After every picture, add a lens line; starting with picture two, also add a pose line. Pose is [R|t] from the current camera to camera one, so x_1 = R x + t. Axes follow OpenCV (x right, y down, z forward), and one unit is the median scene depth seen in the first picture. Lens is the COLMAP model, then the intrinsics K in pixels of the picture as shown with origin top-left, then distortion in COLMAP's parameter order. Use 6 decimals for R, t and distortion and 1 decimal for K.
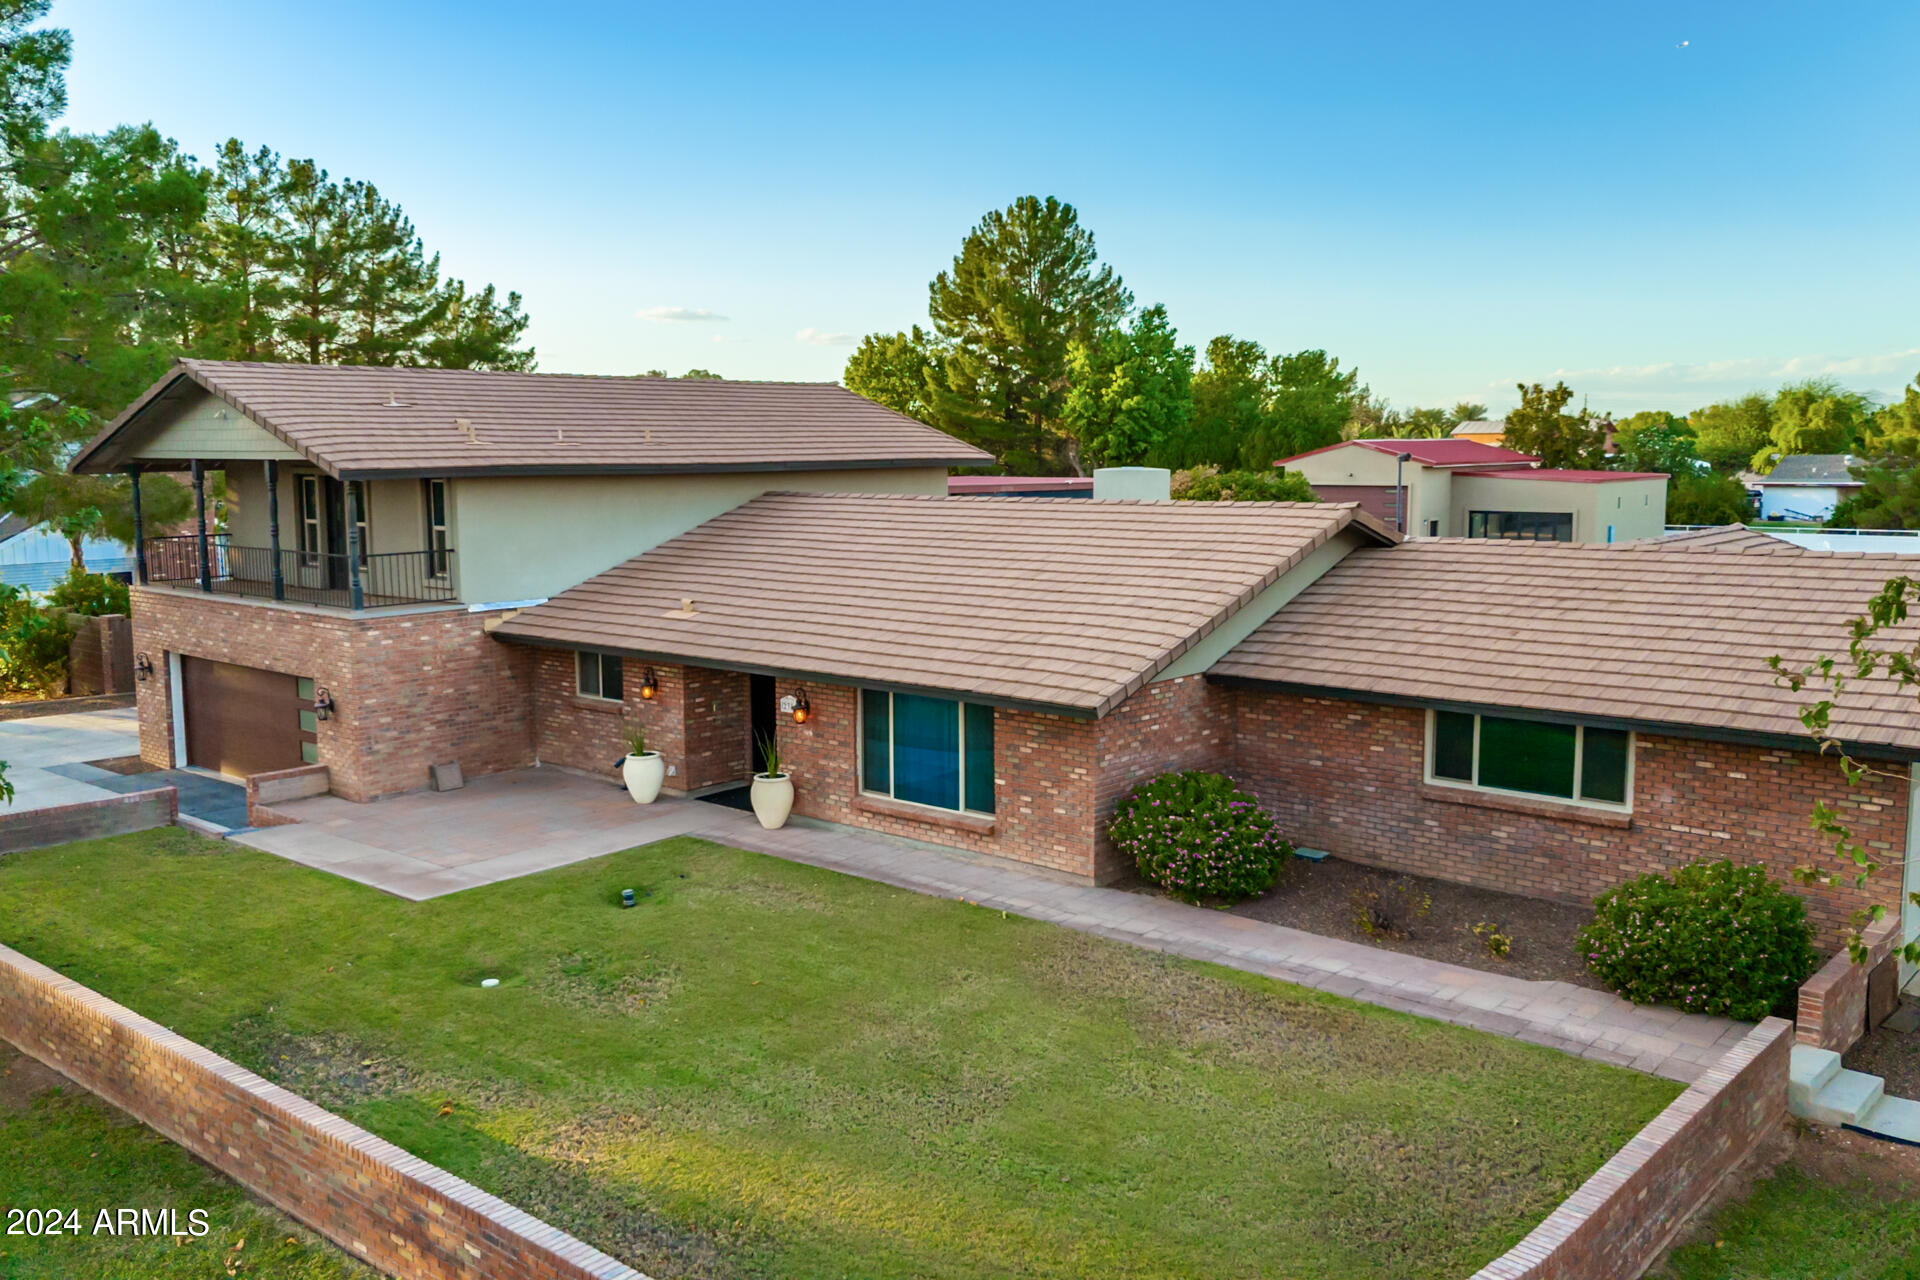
lens RADIAL K [[1592.9, 0, 963.5], [0, 1592.9, 623.4], [0, 0, 1]] dist [0.087425, -0.110042]
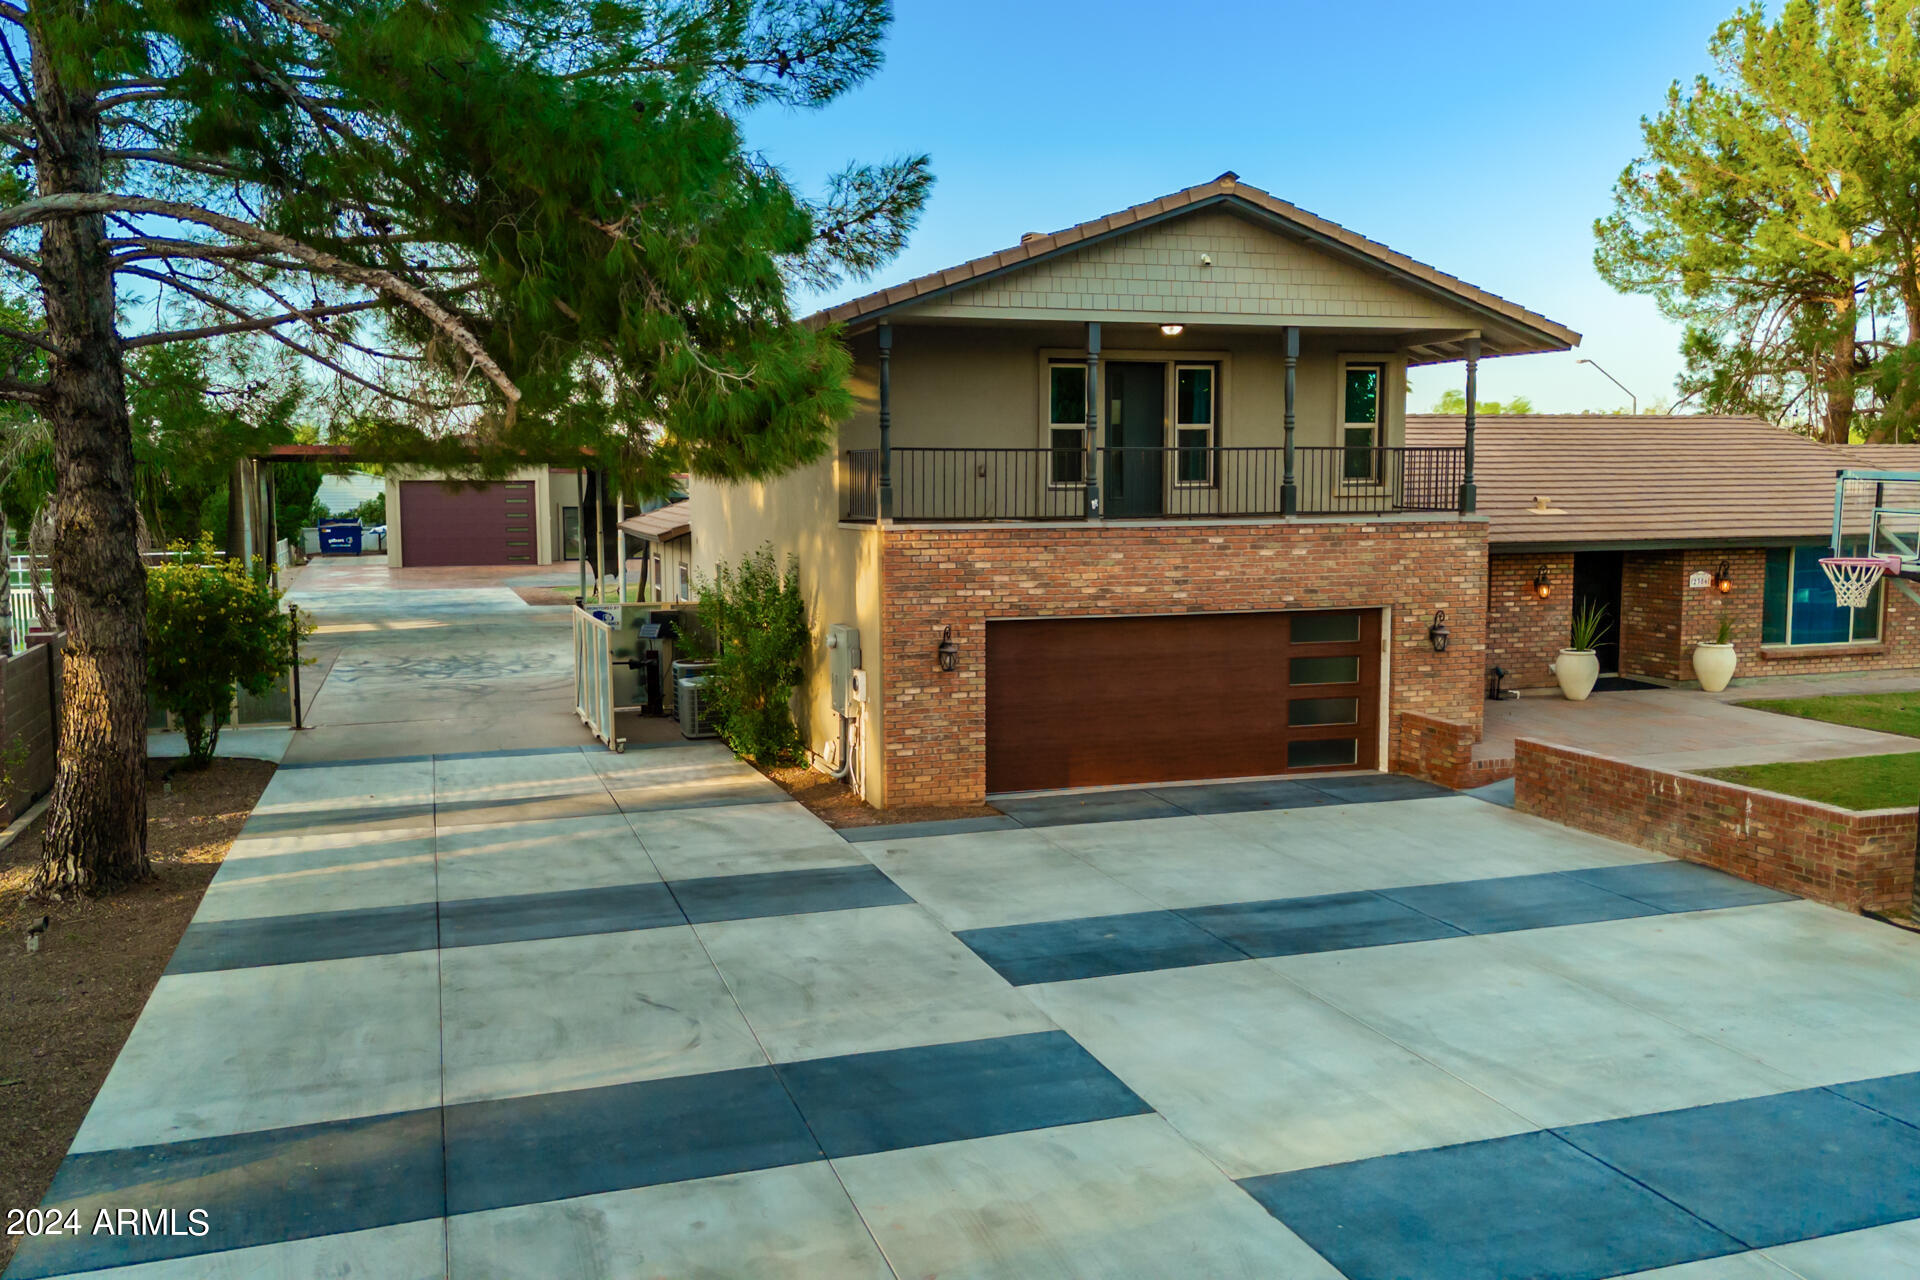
lens RADIAL K [[1592.9, 0, 963.5], [0, 1592.9, 623.4], [0, 0, 1]] dist [0.087425, -0.110042]
pose [[0.510549, -0.074036, 0.856655, -1.367583], [0.098019, 0.994803, 0.027557, 0.000732], [-0.854243, 0.069900, 0.515153, 0.892296]]
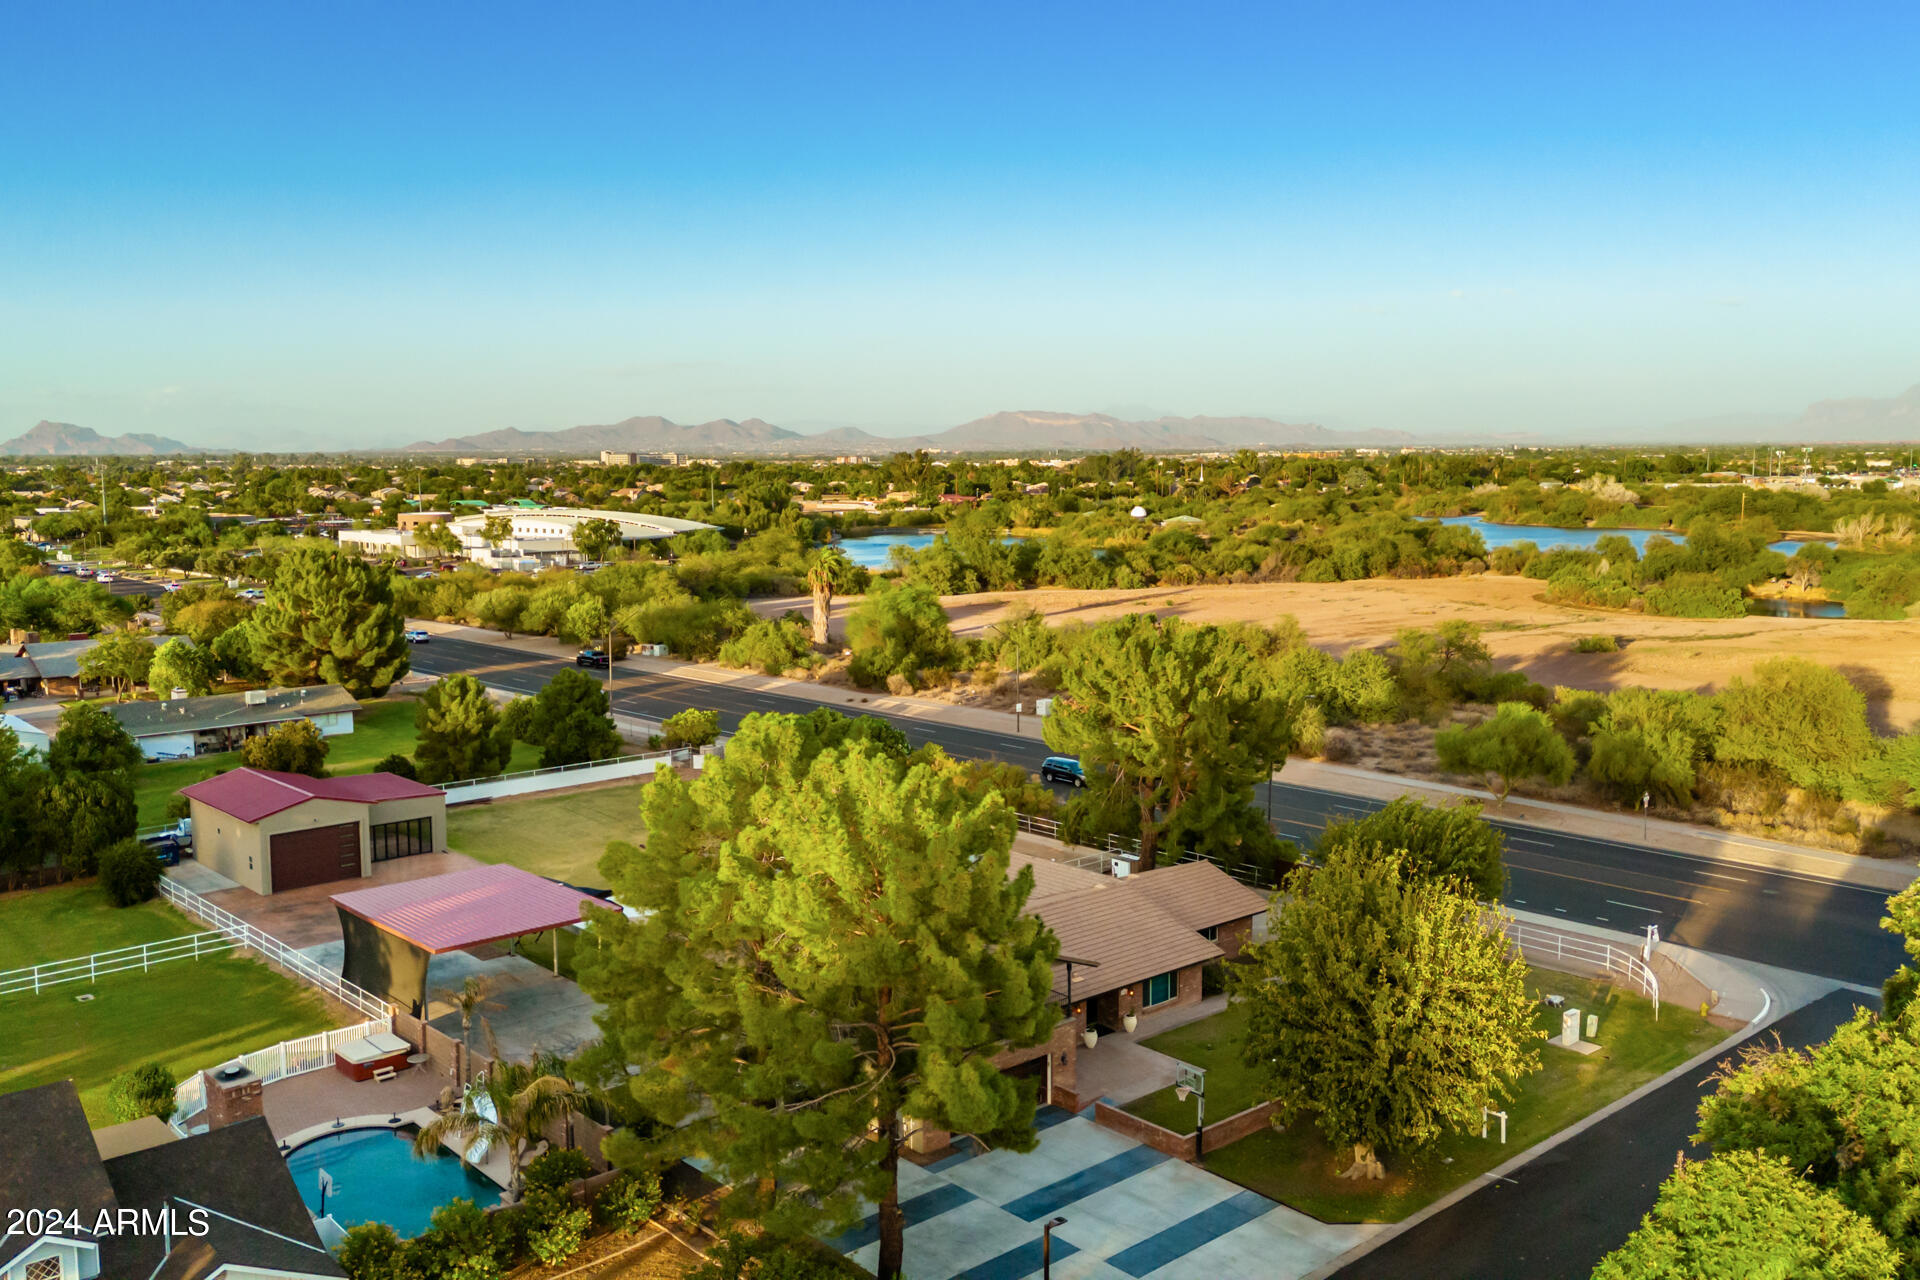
lens RADIAL K [[1592.9, 0, 963.5], [0, 1592.9, 623.4], [0, 0, 1]] dist [0.087425, -0.110042]
pose [[0.131484, -0.096606, 0.986600, -3.266397], [0.115934, 0.989909, 0.081479, -0.983661], [-0.984516, 0.103667, 0.141357, 0.819654]]
